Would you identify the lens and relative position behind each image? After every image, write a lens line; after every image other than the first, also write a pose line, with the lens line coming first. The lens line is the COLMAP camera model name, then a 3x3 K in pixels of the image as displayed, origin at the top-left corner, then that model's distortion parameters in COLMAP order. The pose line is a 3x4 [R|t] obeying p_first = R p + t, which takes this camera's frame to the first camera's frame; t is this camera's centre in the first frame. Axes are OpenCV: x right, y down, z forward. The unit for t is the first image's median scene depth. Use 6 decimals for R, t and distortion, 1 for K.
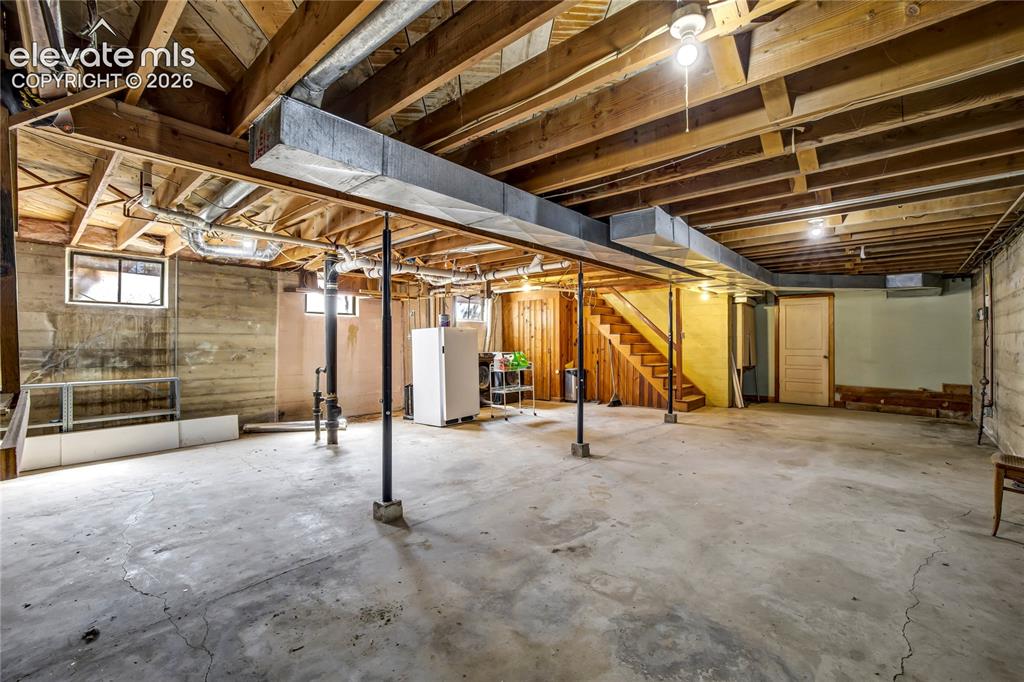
lens RADIAL K [[440.7, 0, 509.5], [0, 440.7, 341.8], [0, 0, 1]] dist [-0.022730, 0.008047]
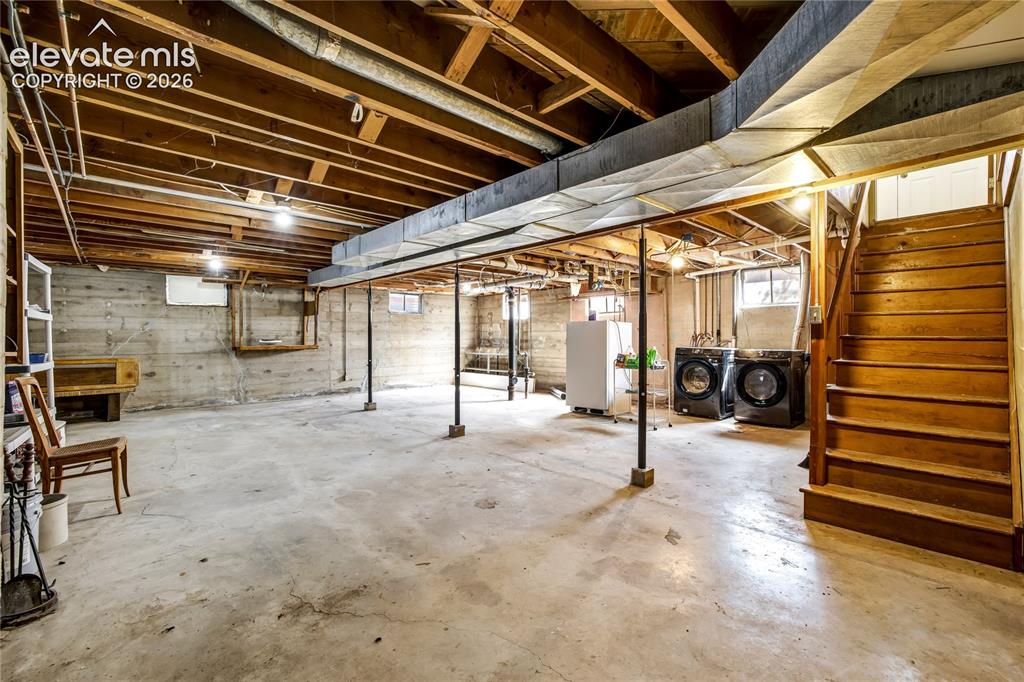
lens RADIAL K [[440.7, 0, 509.8], [0, 440.7, 340.6], [0, 0, 1]] dist [-0.022730, 0.008047]
pose [[-0.097026, 0.007283, -0.995255, 1.358966], [0.007124, 0.999953, 0.006623, 0.007687], [0.995256, -0.006447, -0.097073, 1.335247]]
